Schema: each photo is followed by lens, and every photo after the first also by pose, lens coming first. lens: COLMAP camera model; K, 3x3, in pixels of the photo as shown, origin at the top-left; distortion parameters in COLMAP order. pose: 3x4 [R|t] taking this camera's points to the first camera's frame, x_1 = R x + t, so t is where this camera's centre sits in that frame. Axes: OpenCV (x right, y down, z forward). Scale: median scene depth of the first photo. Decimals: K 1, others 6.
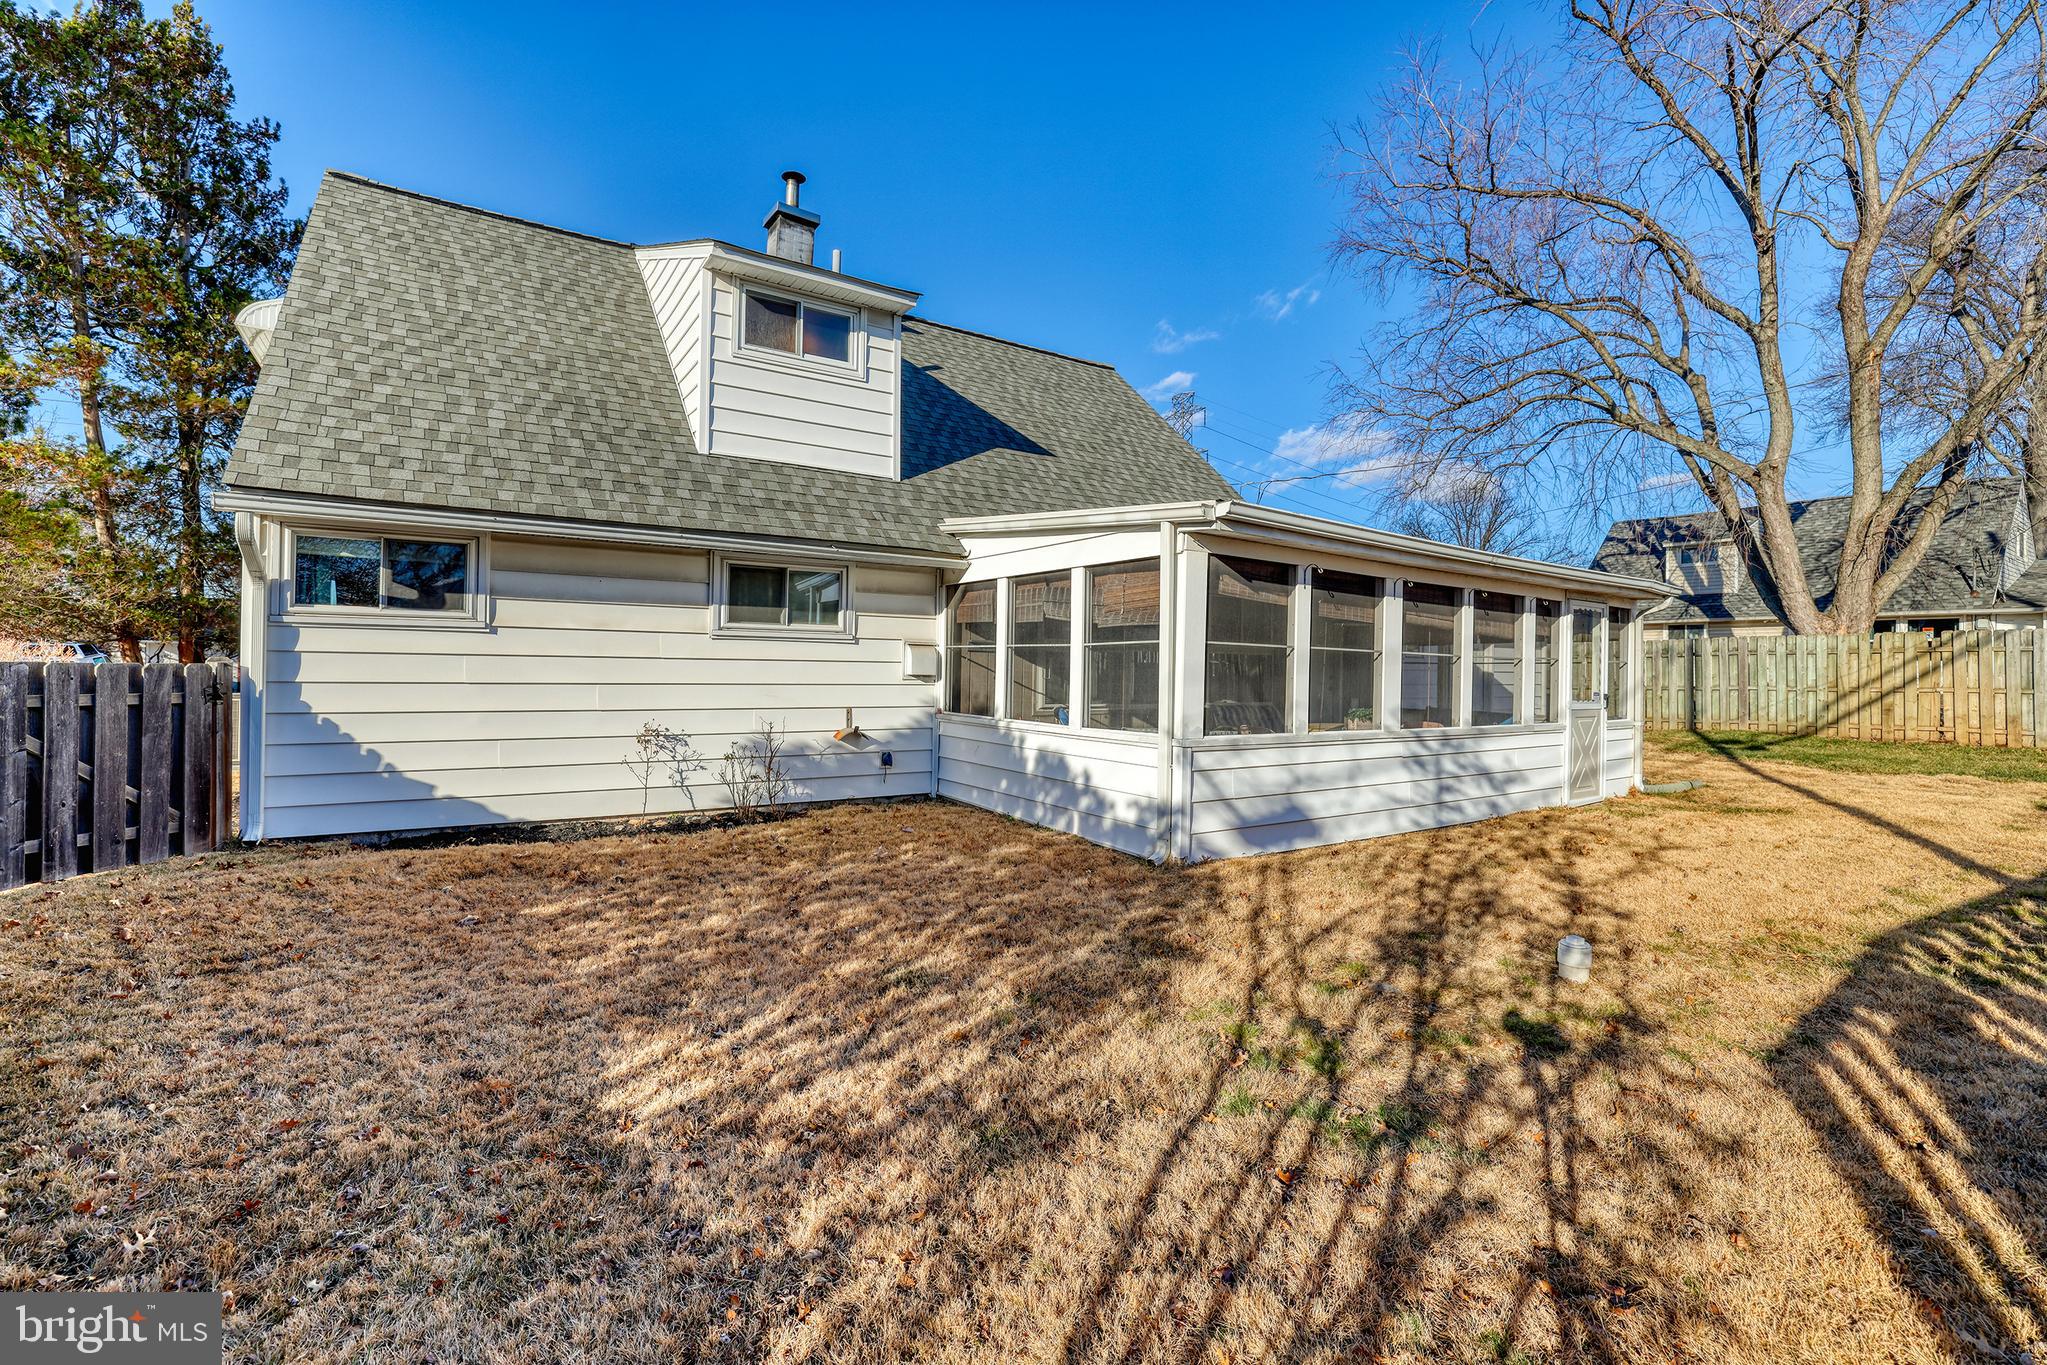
lens RADIAL K [[867.3, 0, 1023.5], [0, 867.3, 682.5], [0, 0, 1]] dist [-0.054316, 0.017372]
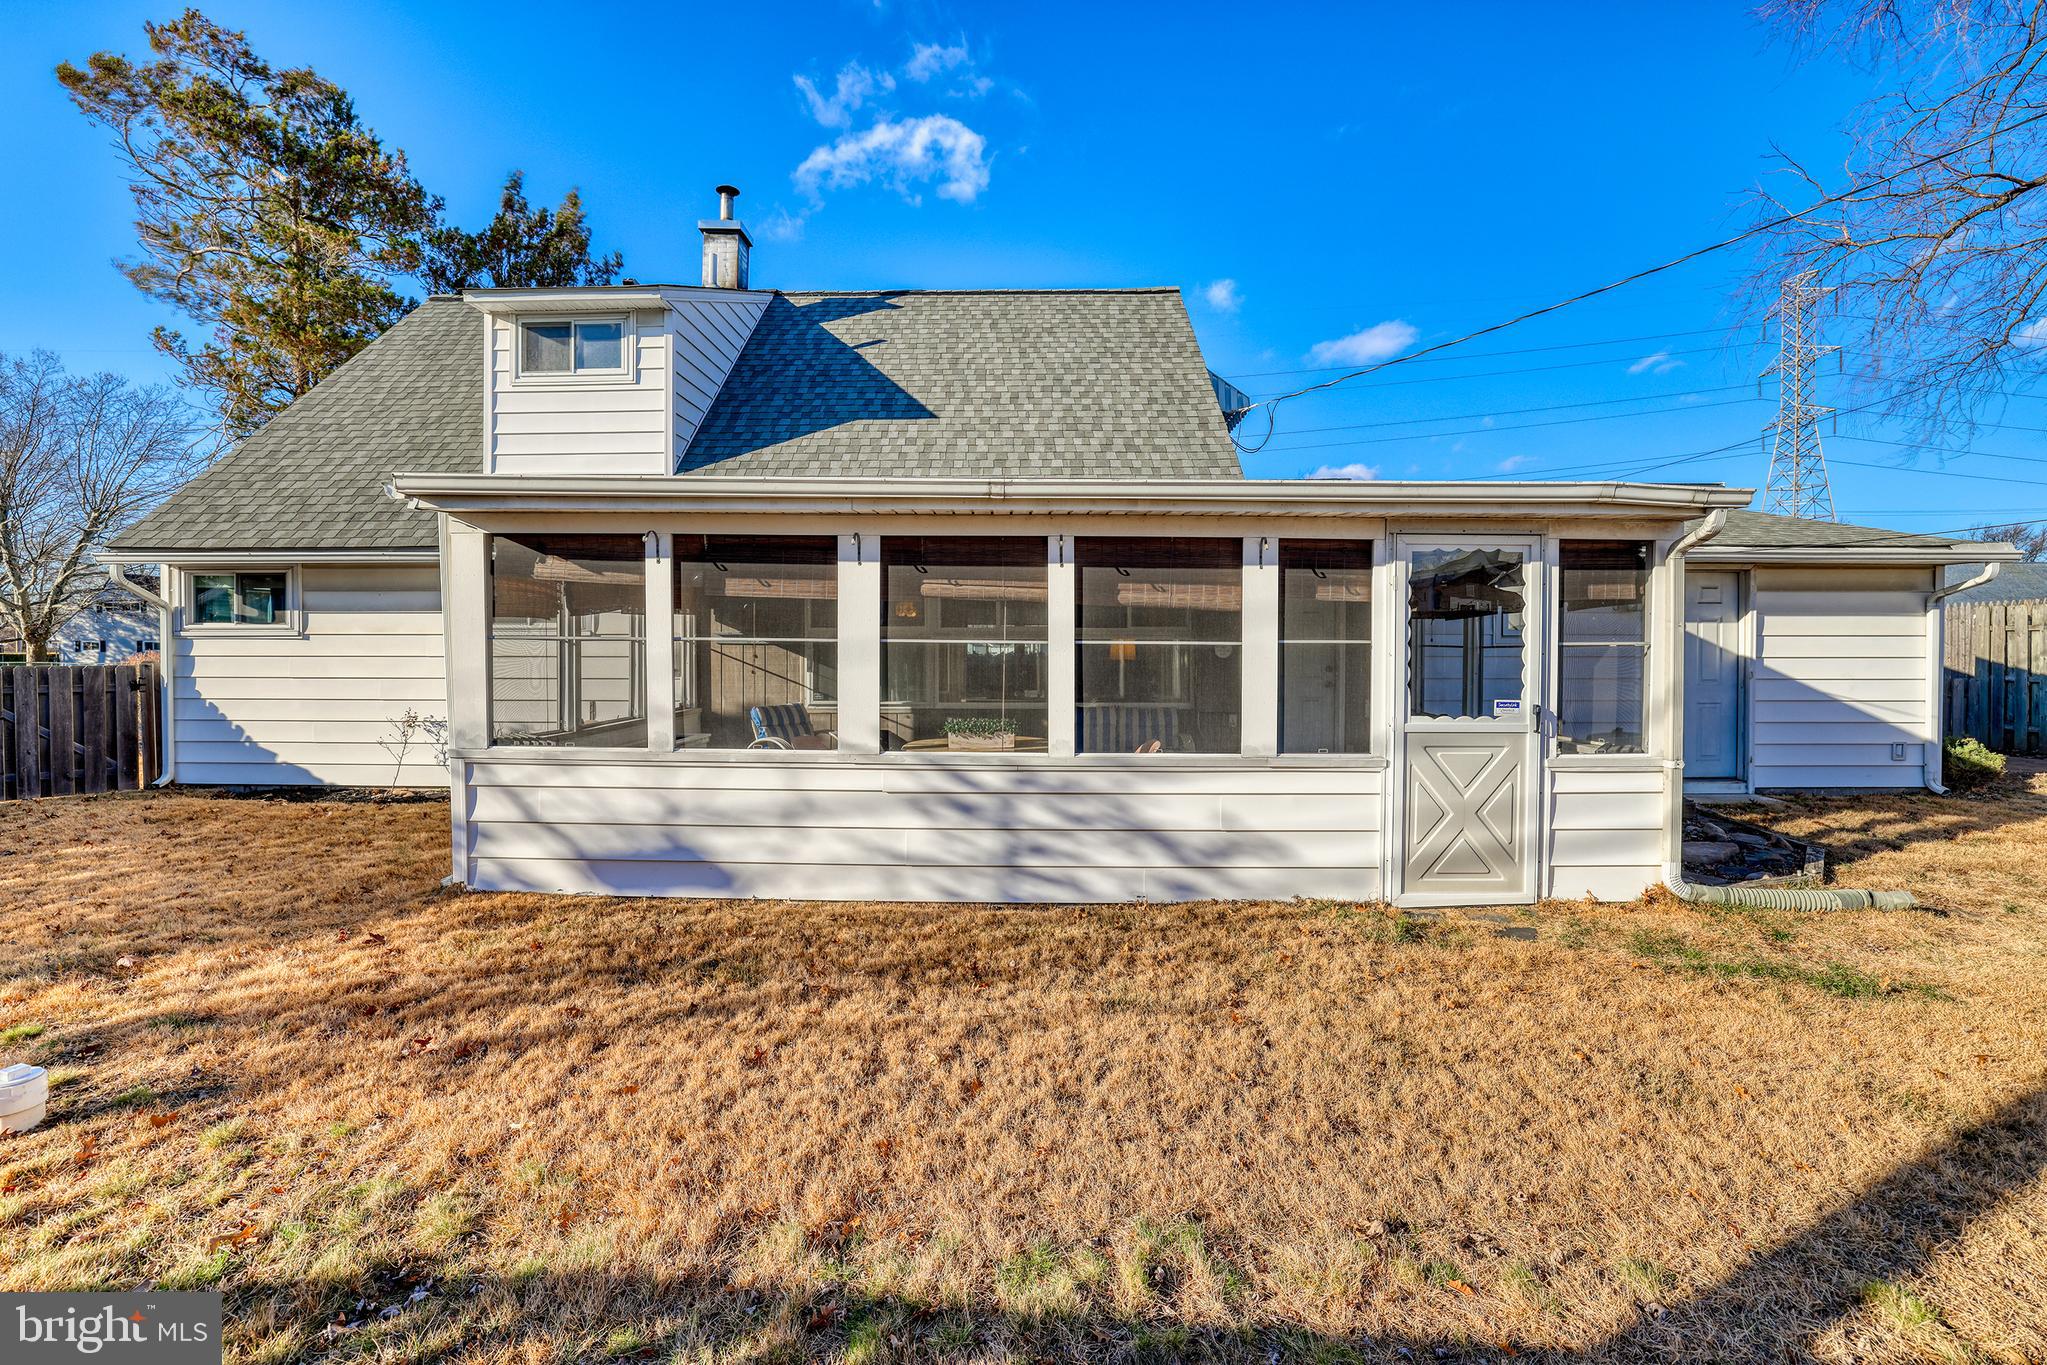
lens RADIAL K [[867.3, 0, 1023.5], [0, 867.3, 682.5], [0, 0, 1]] dist [-0.054316, 0.017372]
pose [[0.831484, 0.009220, -0.555472, 1.026121], [-0.001240, 0.999891, 0.014741, -0.012808], [0.555547, -0.011568, 0.831404, 0.545777]]
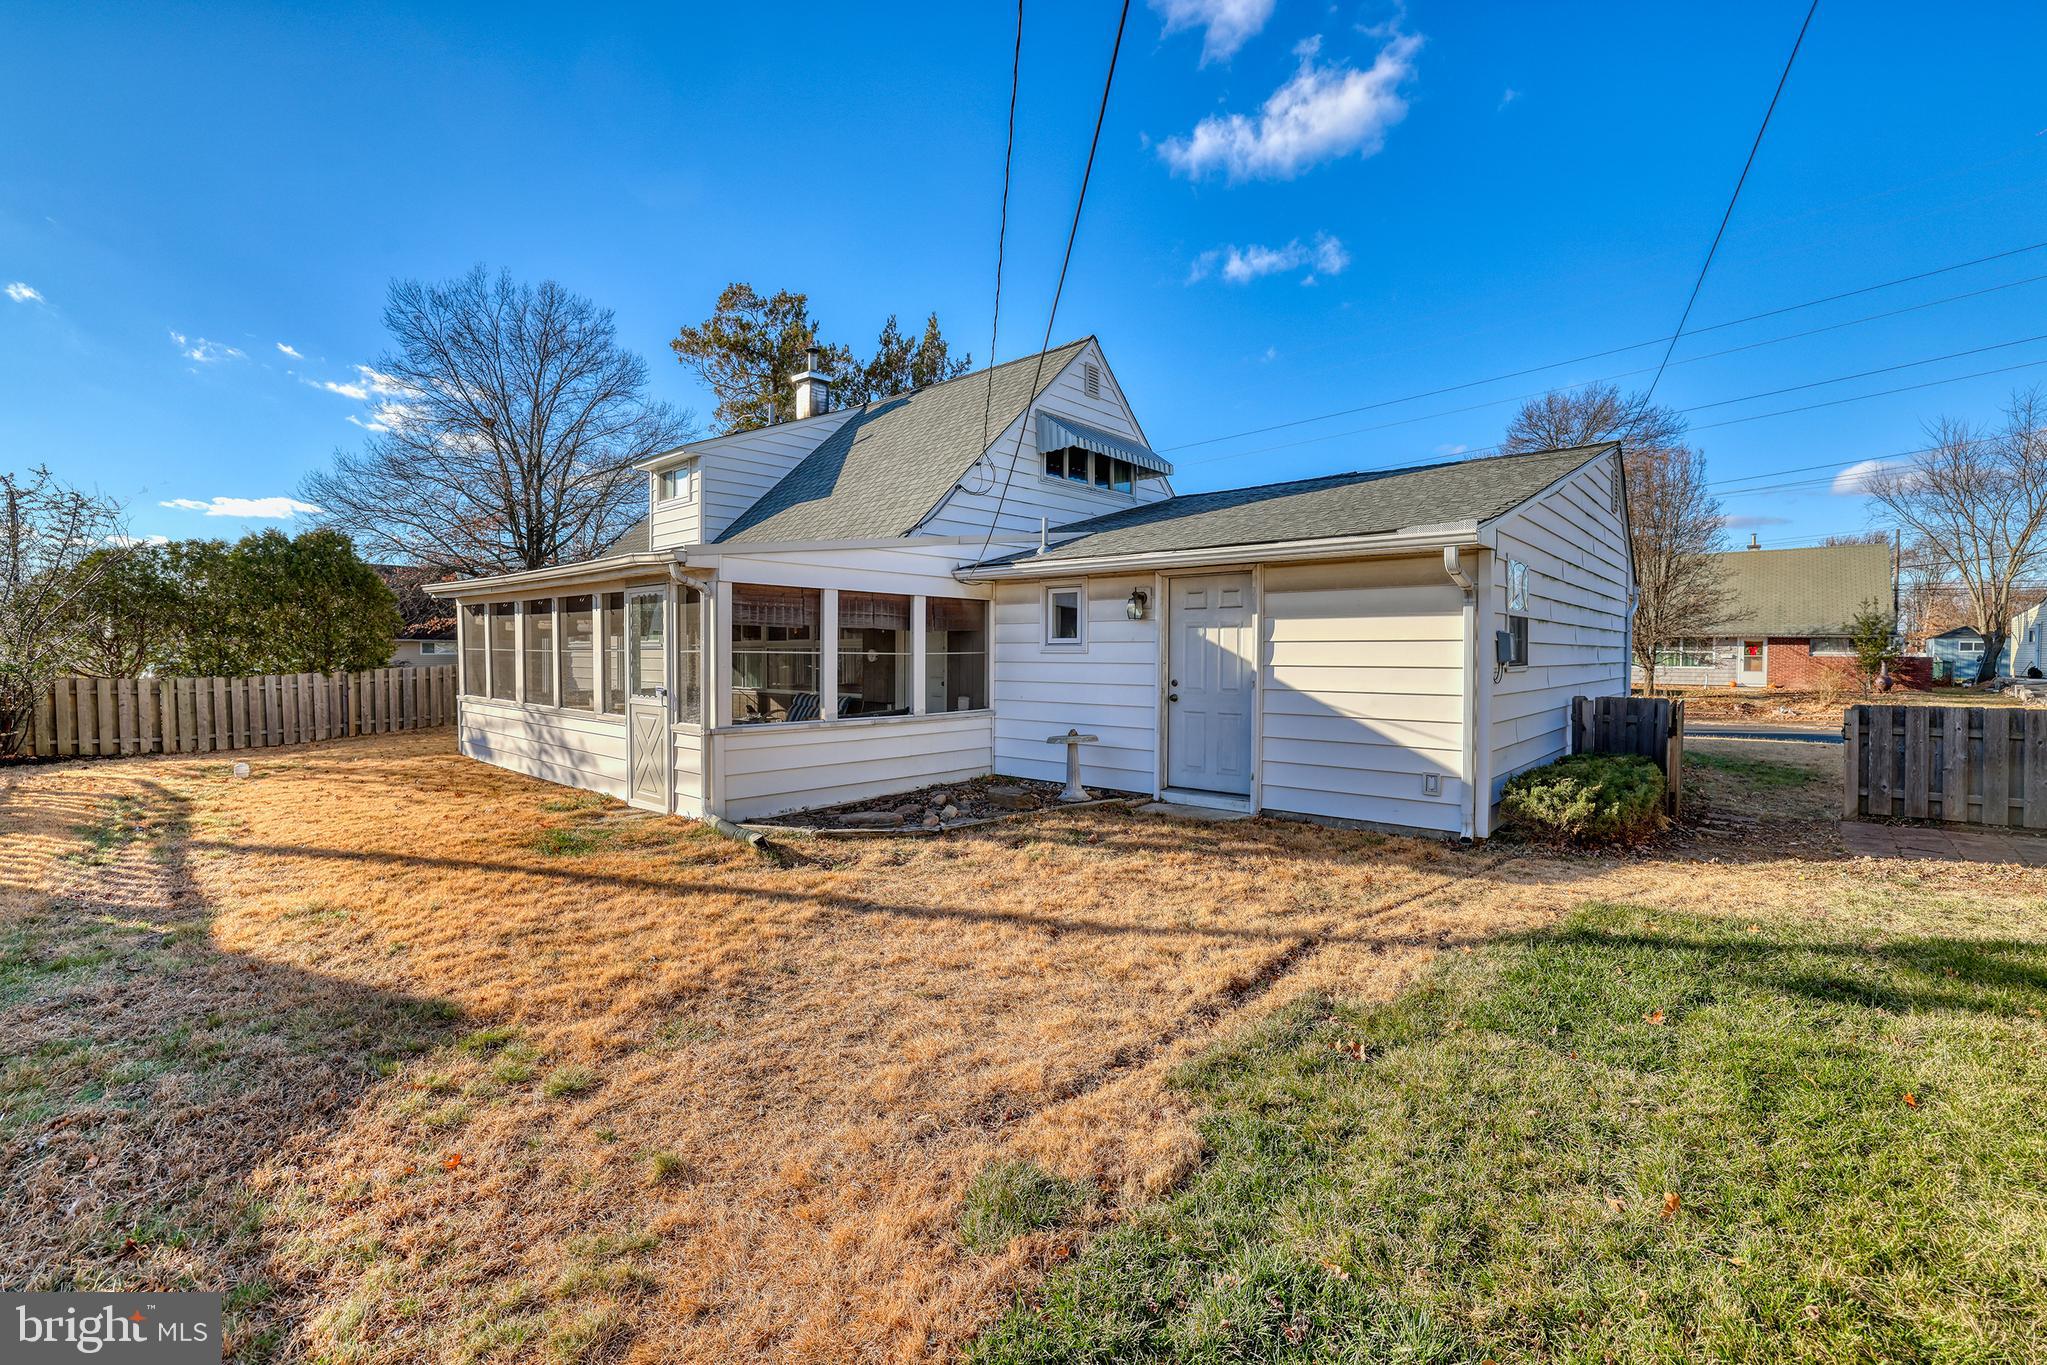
lens RADIAL K [[867.3, 0, 1023.5], [0, 867.3, 682.5], [0, 0, 1]] dist [-0.054316, 0.017372]
pose [[0.267574, 0.022415, -0.963277, 2.310825], [-0.020964, 0.999628, 0.017438, -0.024577], [0.963309, 0.015528, 0.267944, 1.598382]]
